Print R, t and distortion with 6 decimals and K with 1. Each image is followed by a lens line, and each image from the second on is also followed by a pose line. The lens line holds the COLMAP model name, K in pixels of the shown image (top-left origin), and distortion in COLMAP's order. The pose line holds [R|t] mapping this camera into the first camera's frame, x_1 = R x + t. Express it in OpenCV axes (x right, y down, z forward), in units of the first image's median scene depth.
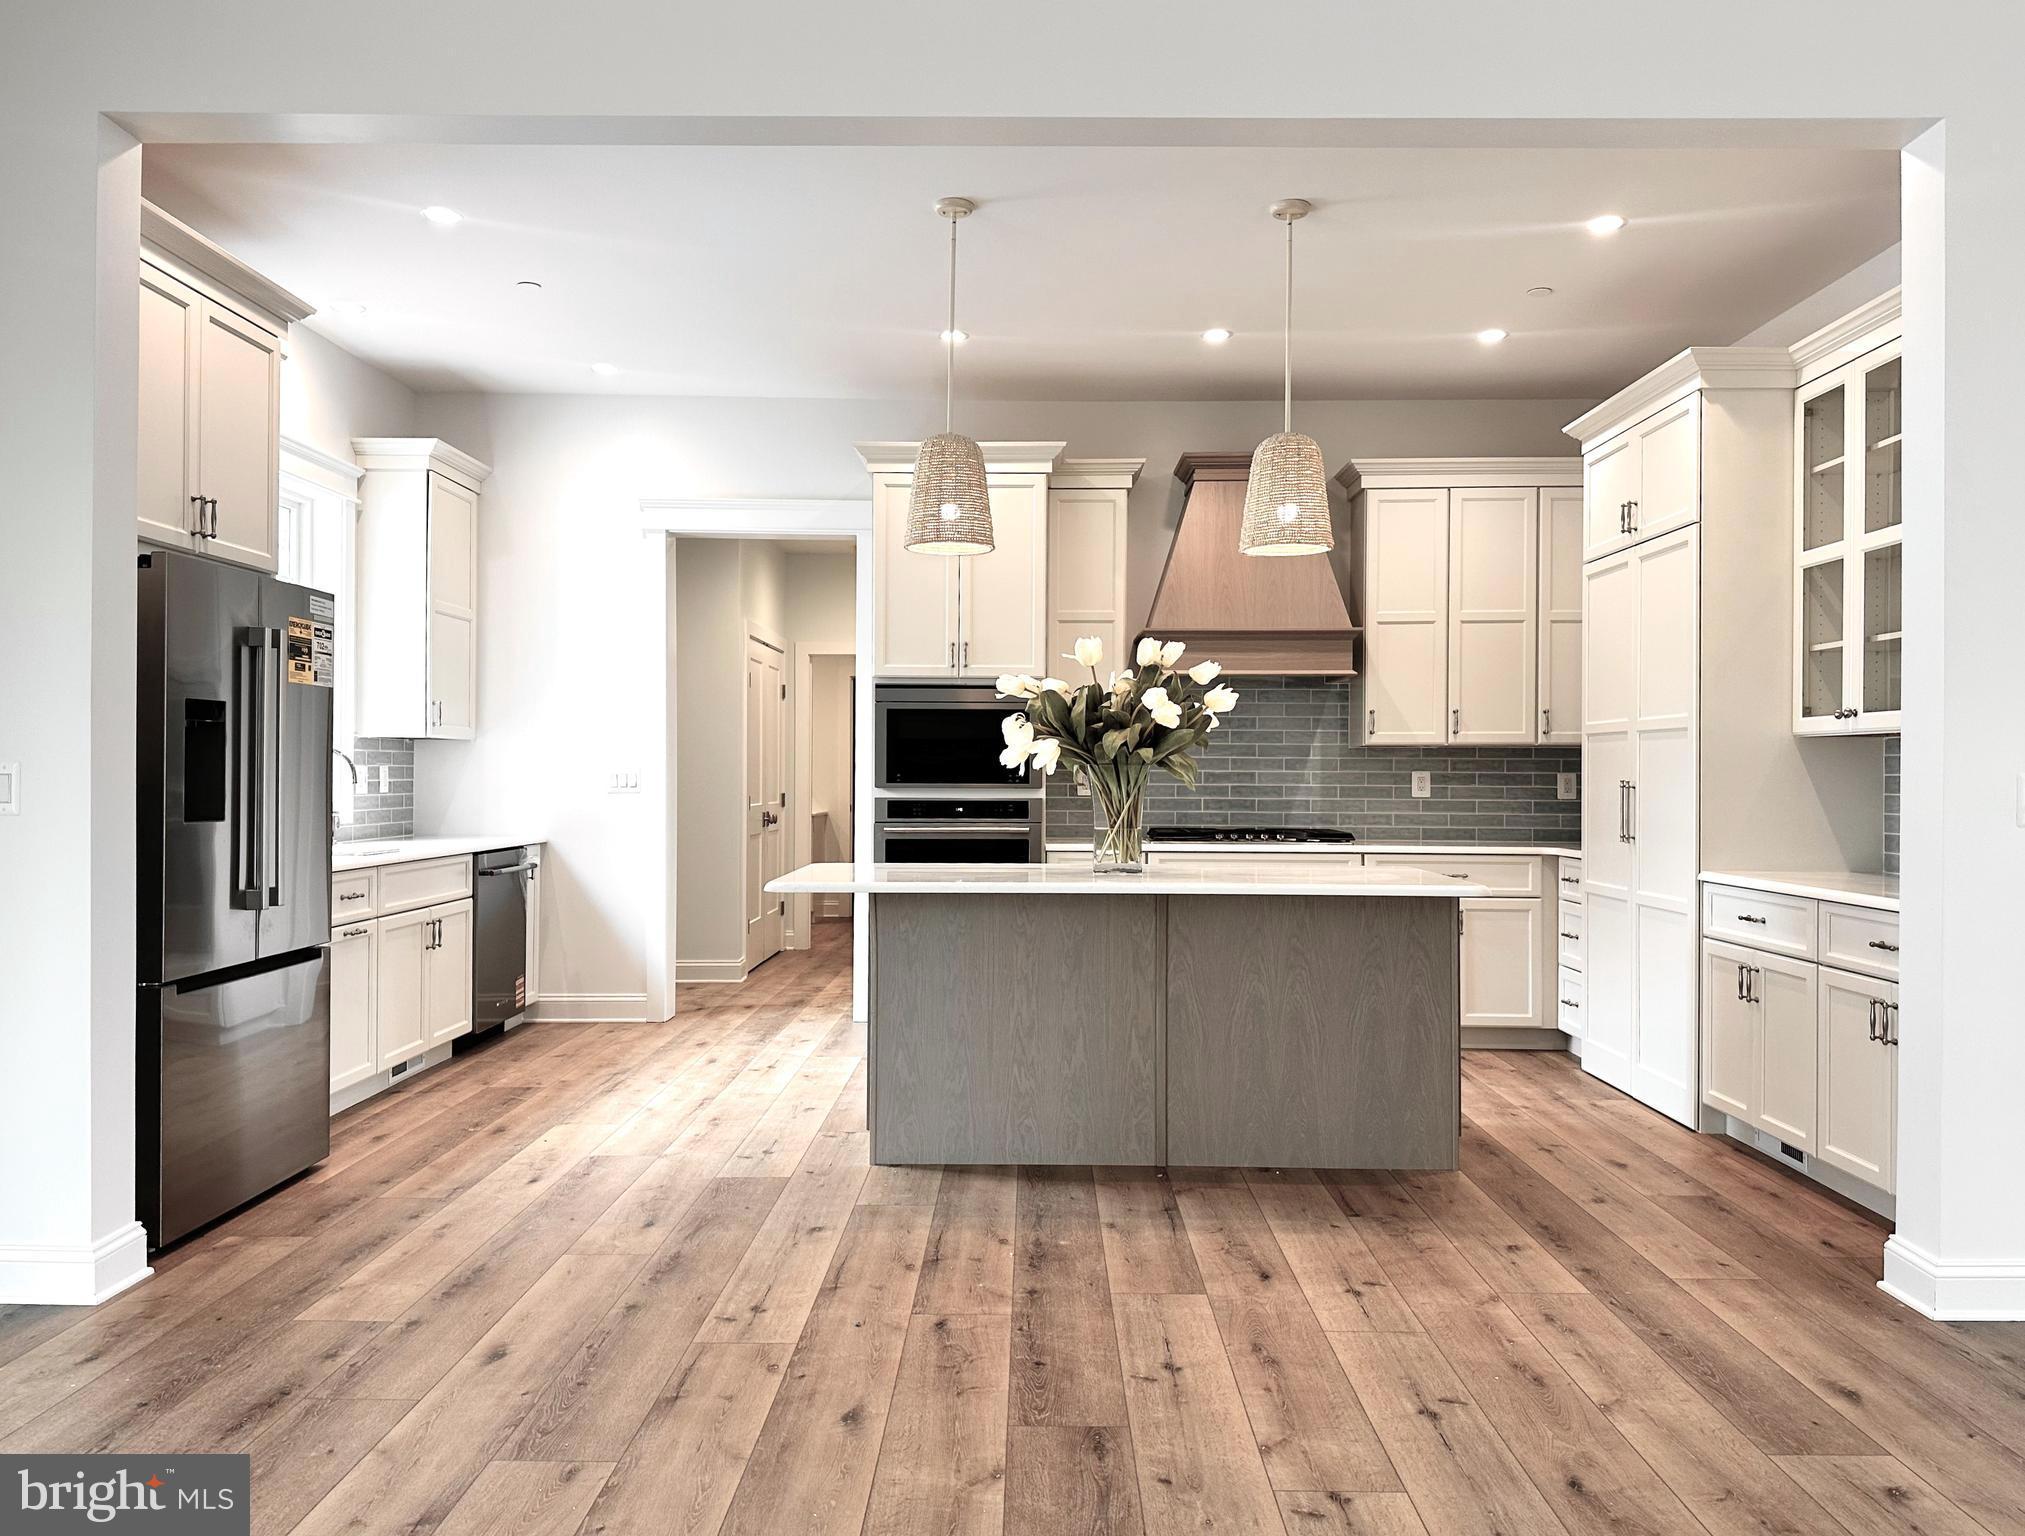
lens RADIAL K [[1478.2, 0, 1012.5], [0, 1478.2, 768.0], [0, 0, 1]] dist [0.131606, -0.213691]
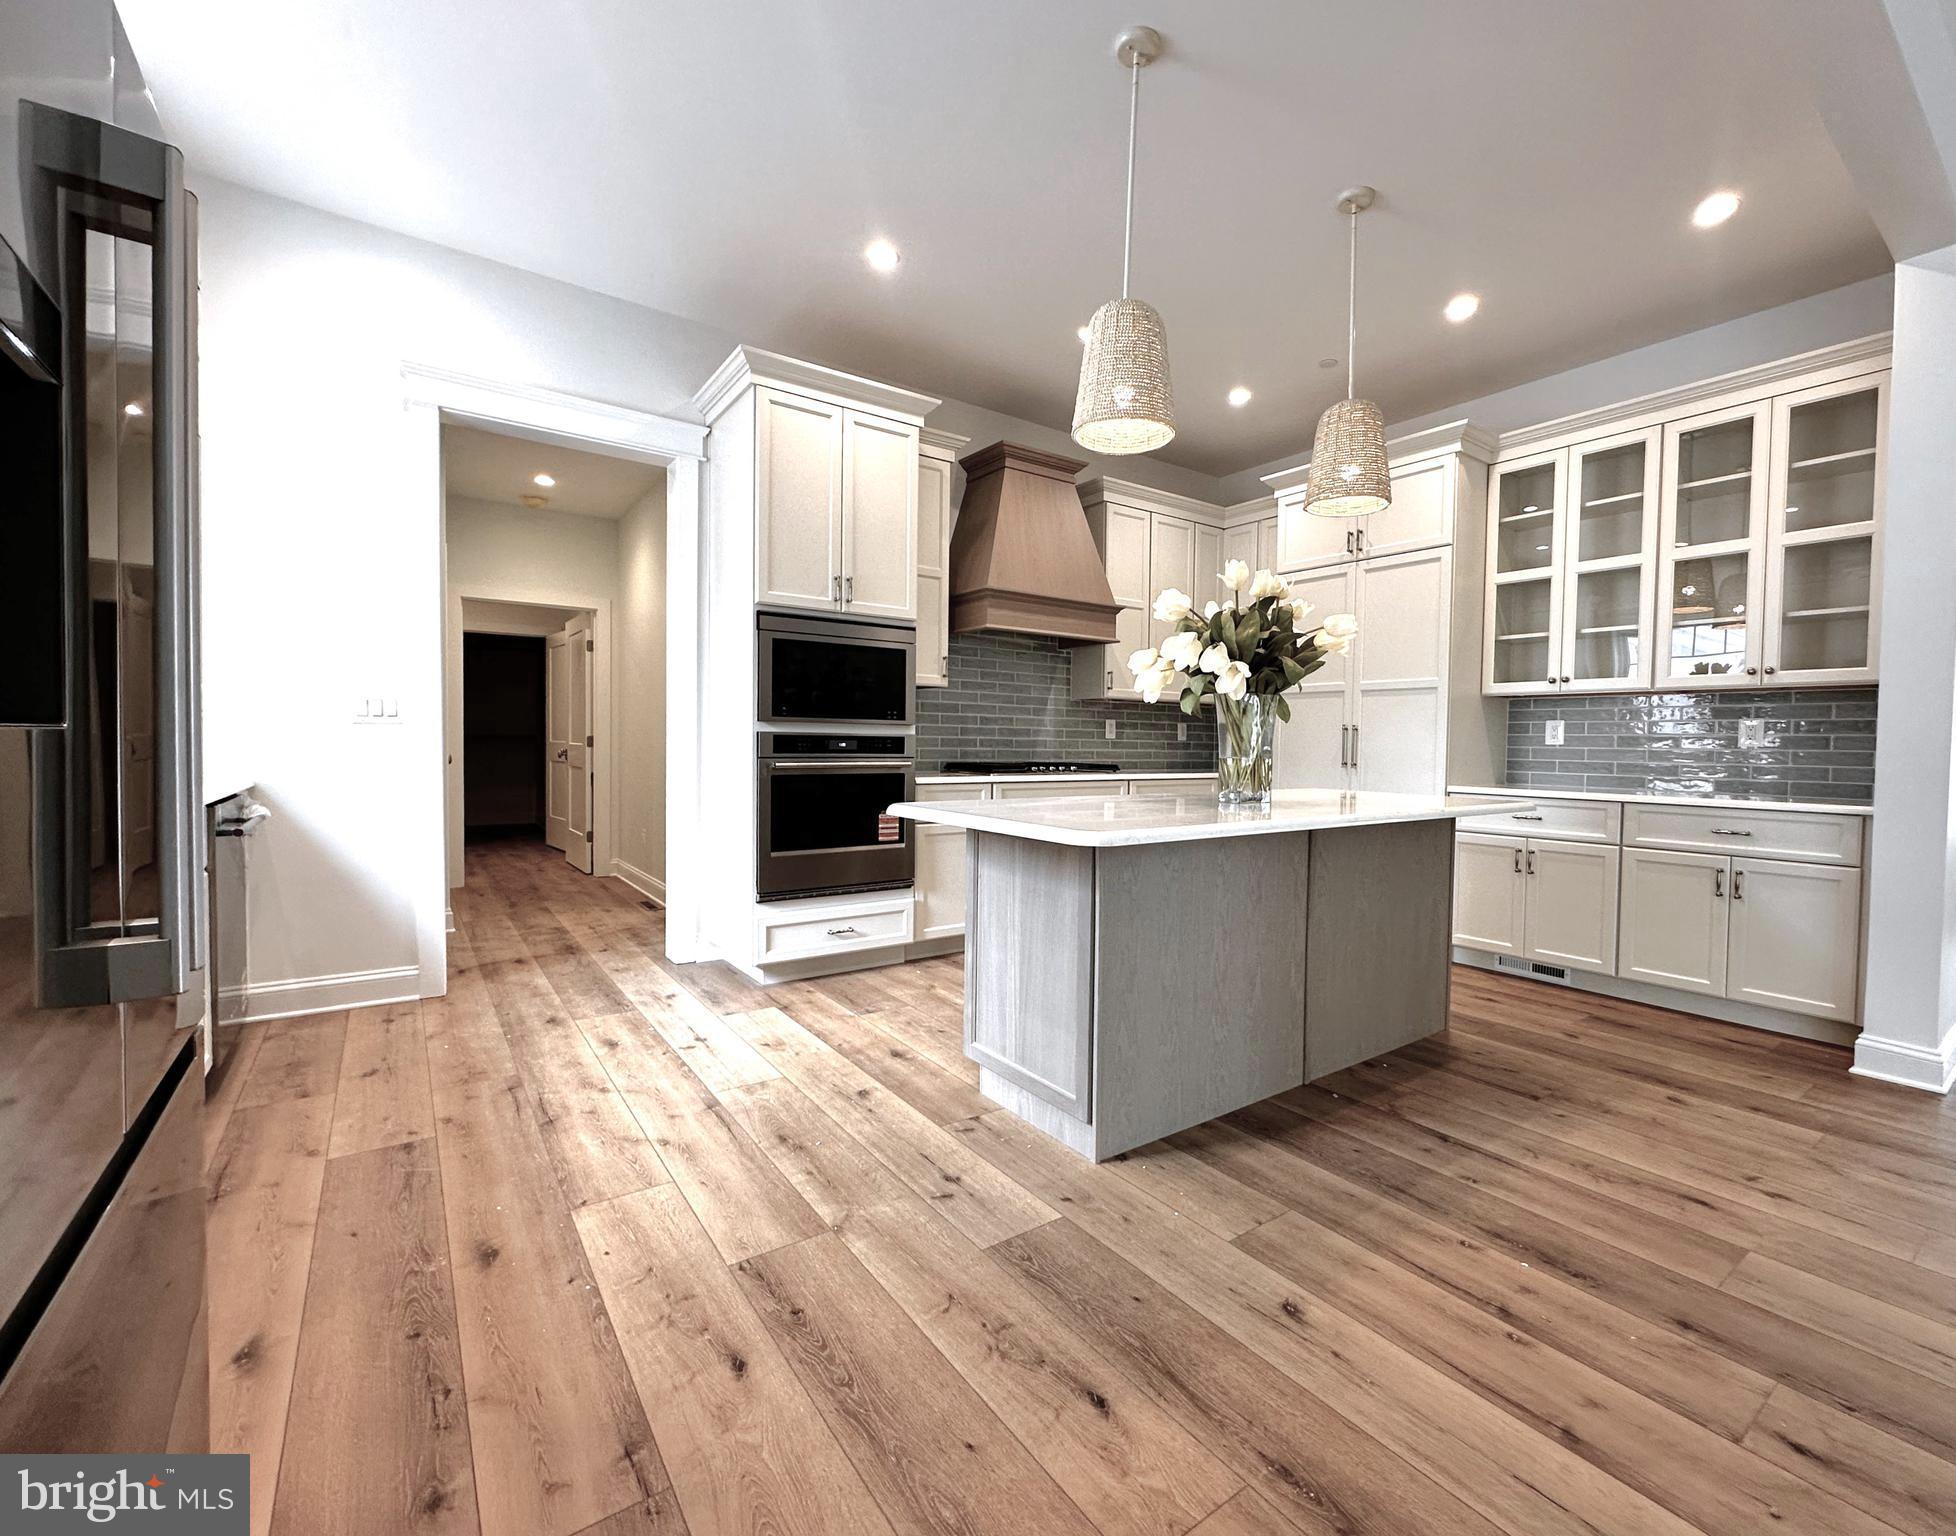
lens RADIAL K [[855.5, 0, 1024.1], [0, 855.5, 770.1], [0, 0, 1]] dist [-0.003085, -0.000058]
pose [[0.793421, -0.012346, 0.608549, -0.412734], [-0.014262, 0.999143, 0.038864, 0.029573], [-0.608507, -0.039514, 0.792564, 0.655566]]
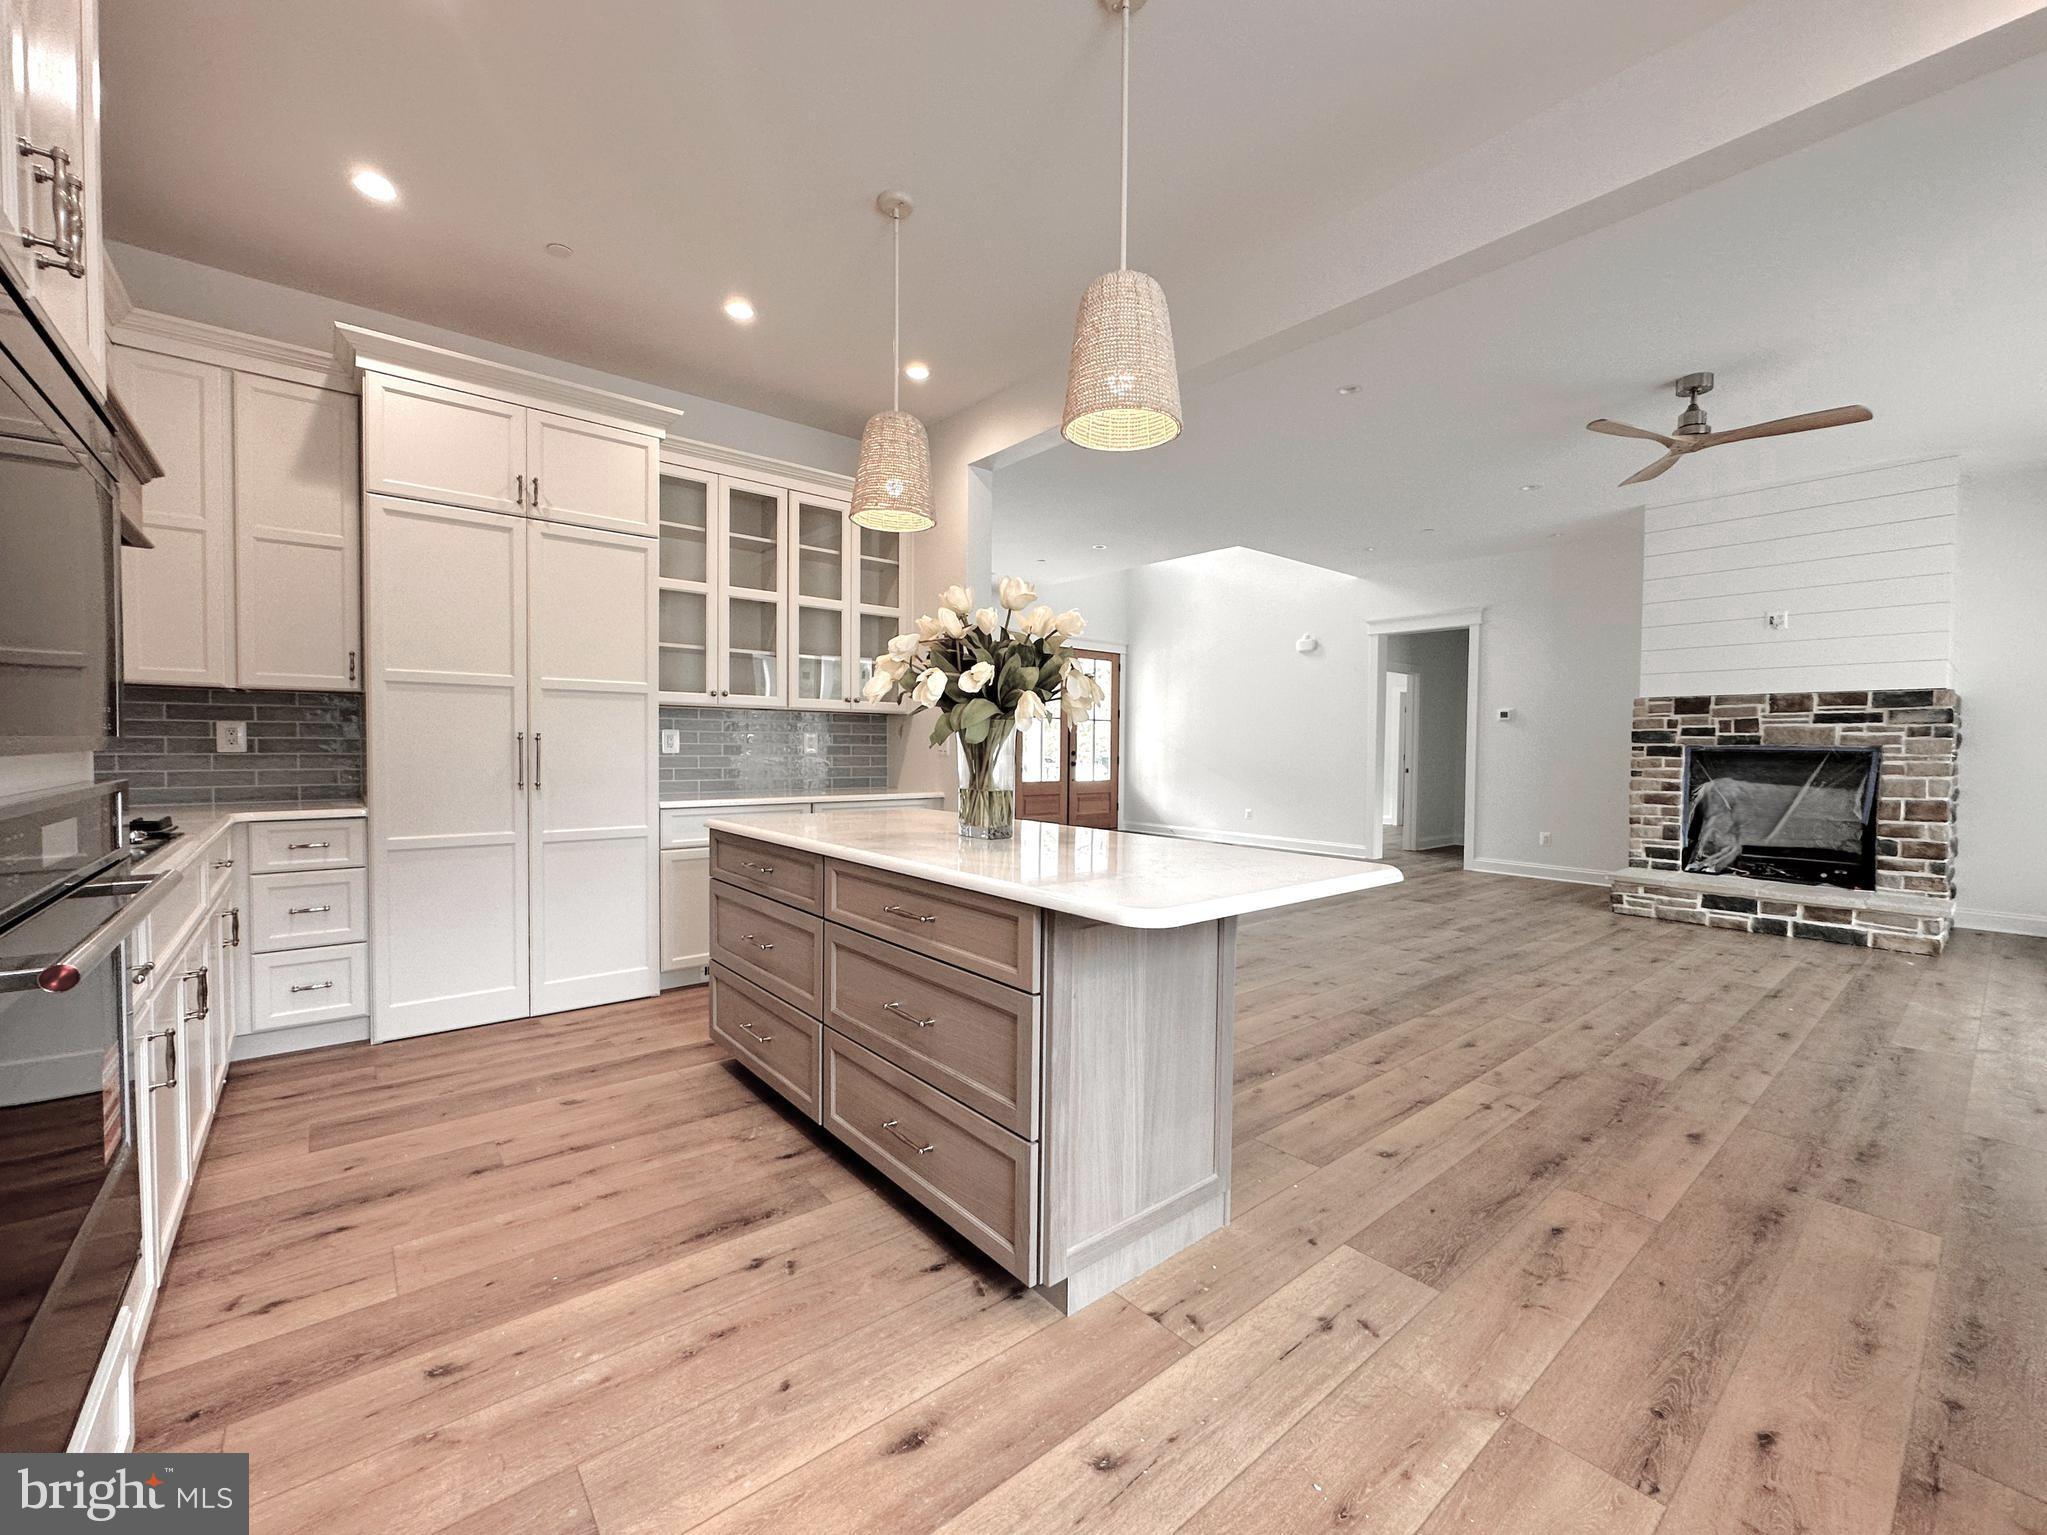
lens RADIAL K [[835.7, 0, 1027.3], [0, 835.7, 768.9], [0, 0, 1]] dist [-0.004007, 0.000106]
pose [[-0.651597, -0.033085, 0.757843, -0.353261], [-0.016588, 0.999431, 0.029370, 0.012855], [-0.758384, 0.006566, -0.651775, 1.366780]]
